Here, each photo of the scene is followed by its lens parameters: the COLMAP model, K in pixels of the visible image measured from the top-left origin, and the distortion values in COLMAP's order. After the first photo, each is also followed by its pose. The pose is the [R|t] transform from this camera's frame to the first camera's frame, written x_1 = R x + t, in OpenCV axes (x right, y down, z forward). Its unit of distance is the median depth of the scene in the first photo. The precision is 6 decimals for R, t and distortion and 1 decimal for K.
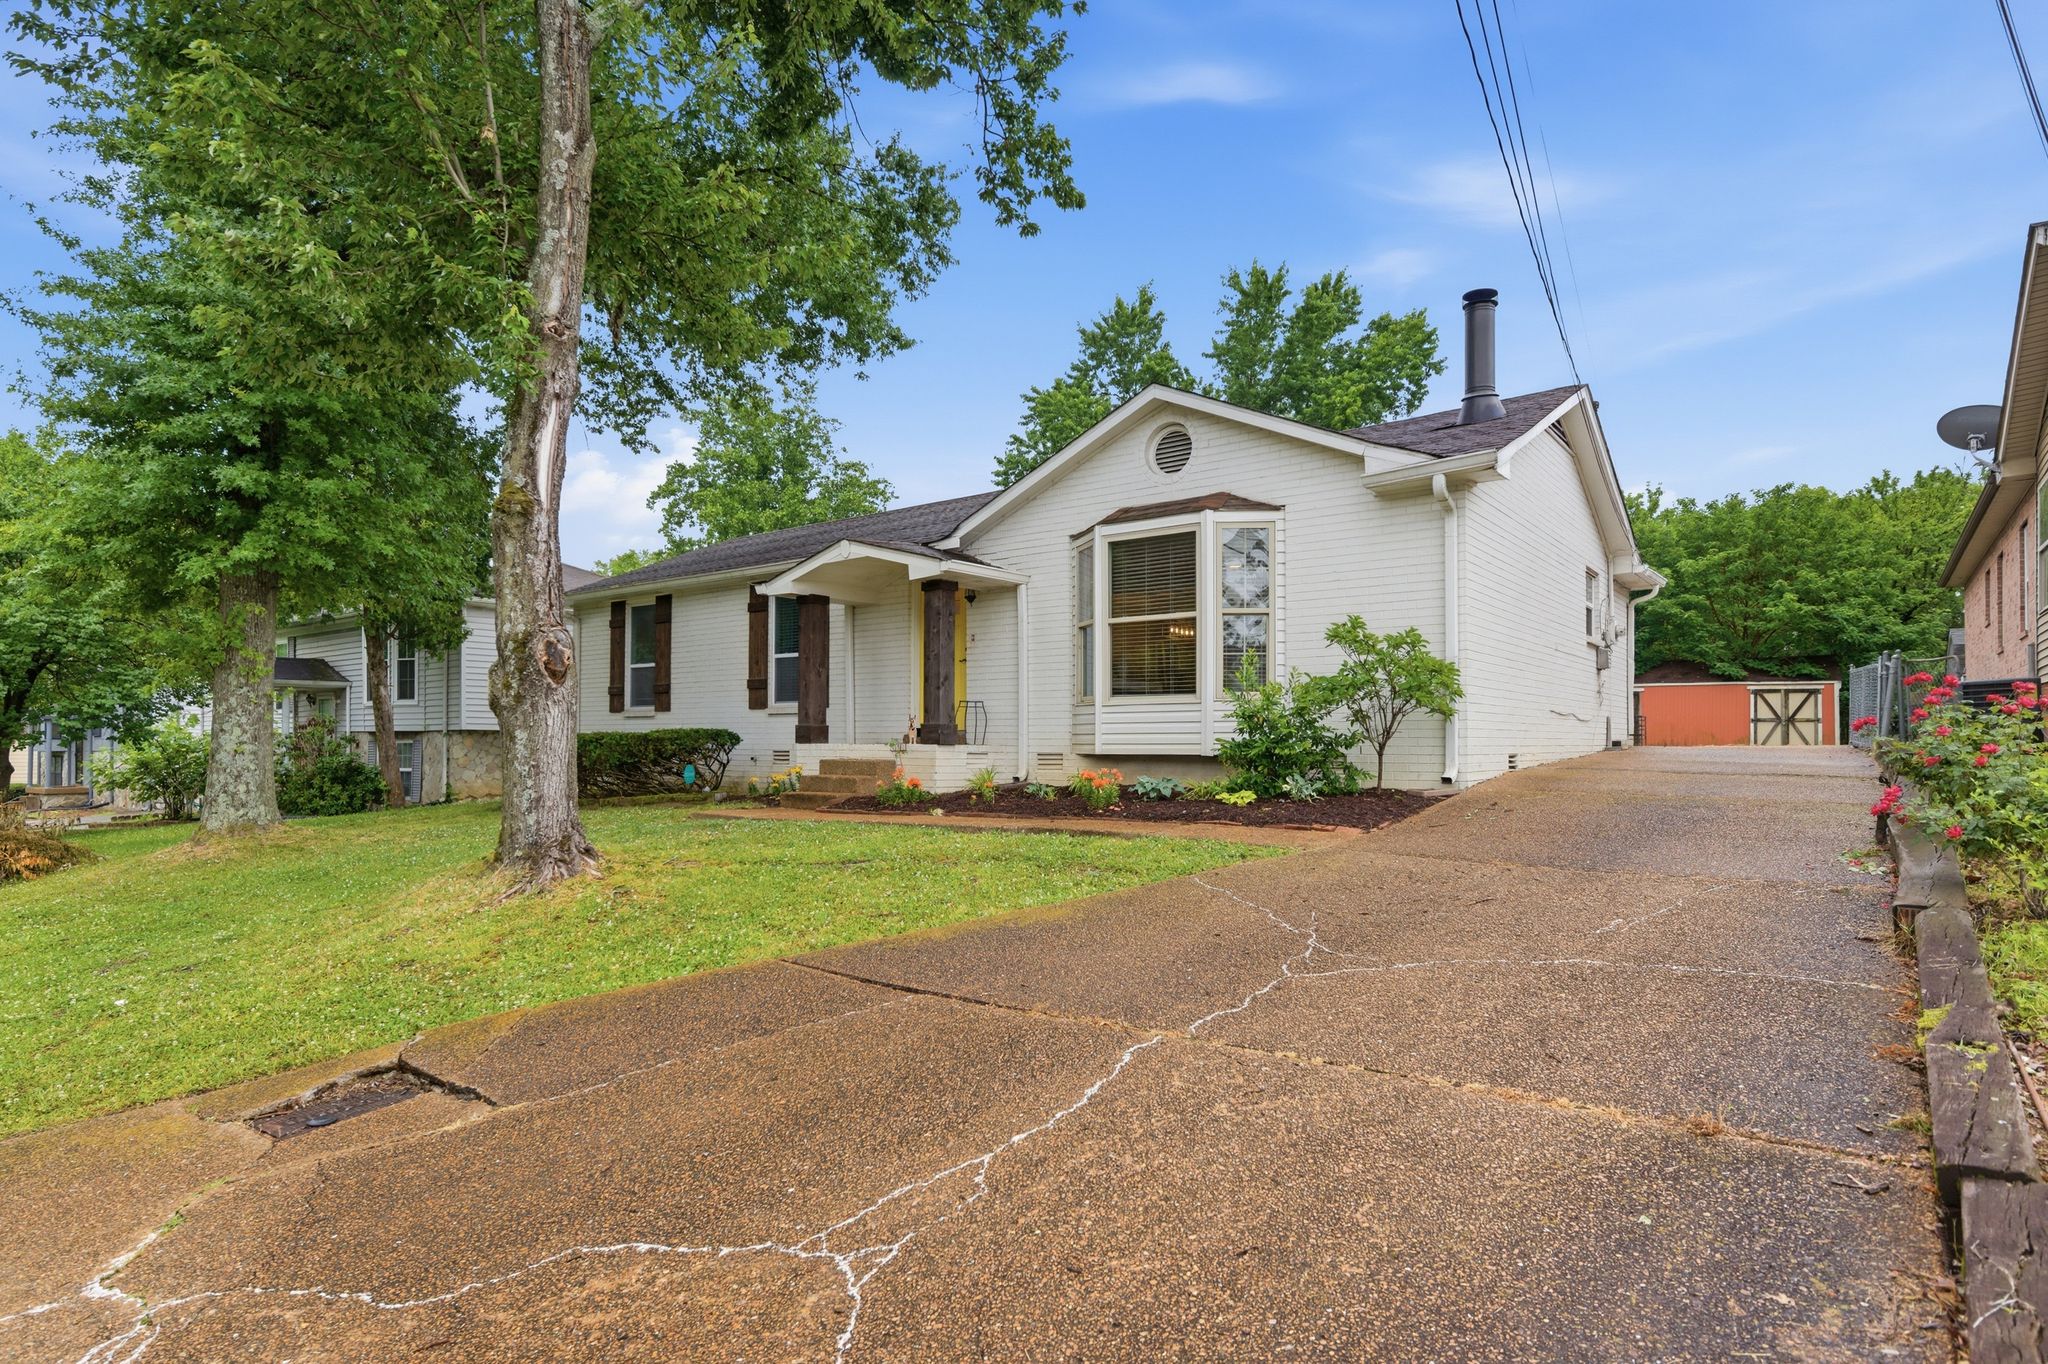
lens RADIAL K [[997.6, 0, 1032.9], [0, 997.6, 665.9], [0, 0, 1]] dist [-0.009438, -0.000719]
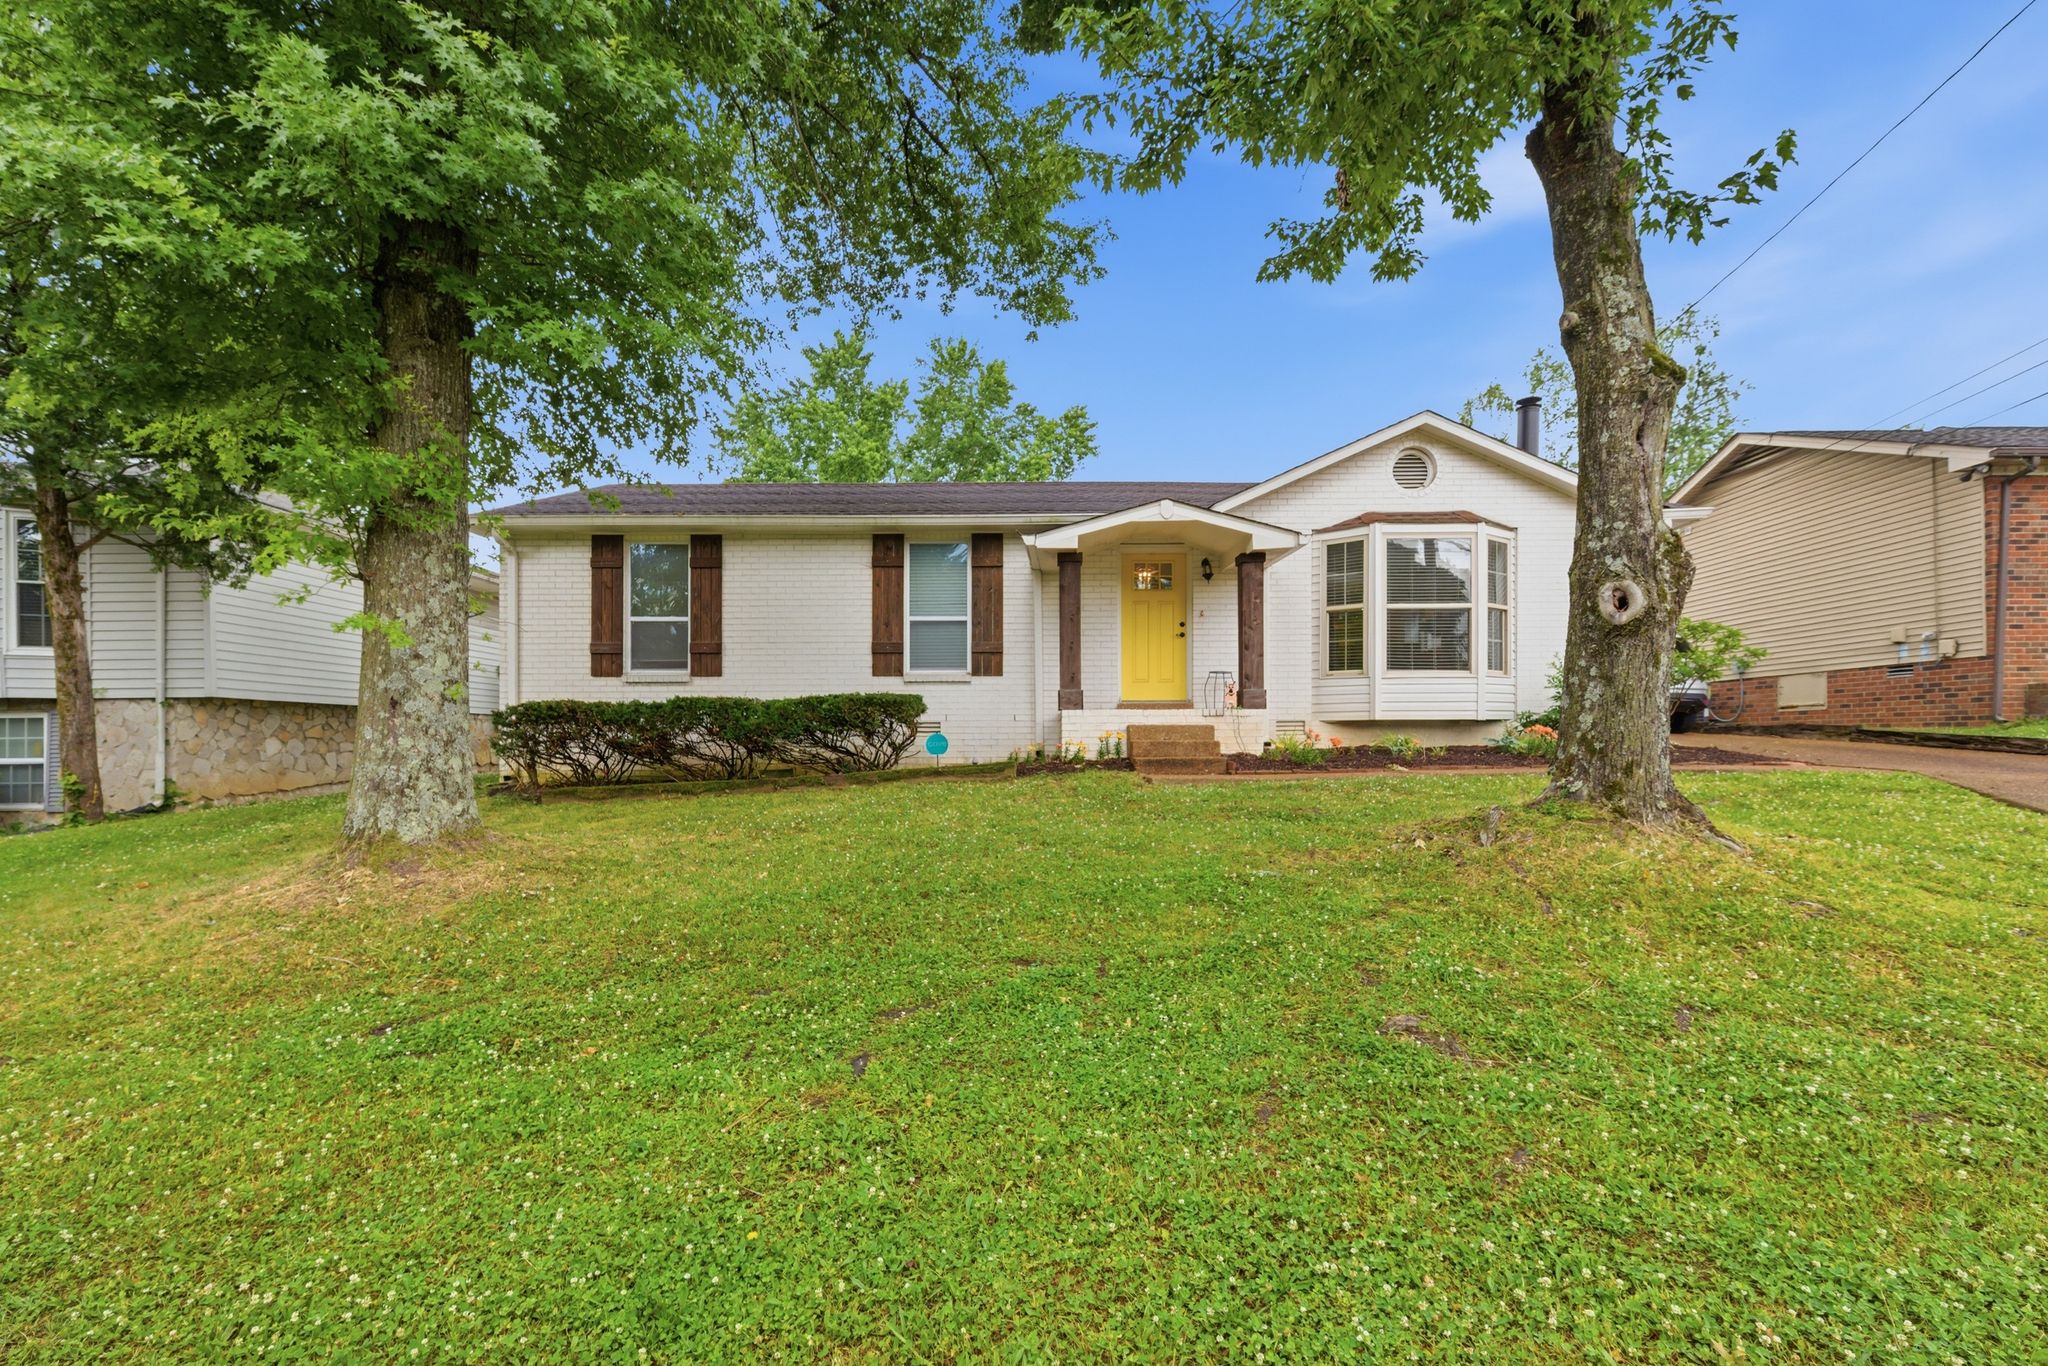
lens RADIAL K [[810.7, 0, 1018.5], [0, 810.7, 672.2], [0, 0, 1]] dist [0.000421, -0.000174]
pose [[0.823549, 0.045402, 0.565425, -0.702468], [-0.039444, 0.998962, -0.022762, 0.062249], [-0.565872, -0.003557, 0.824485, 0.398773]]
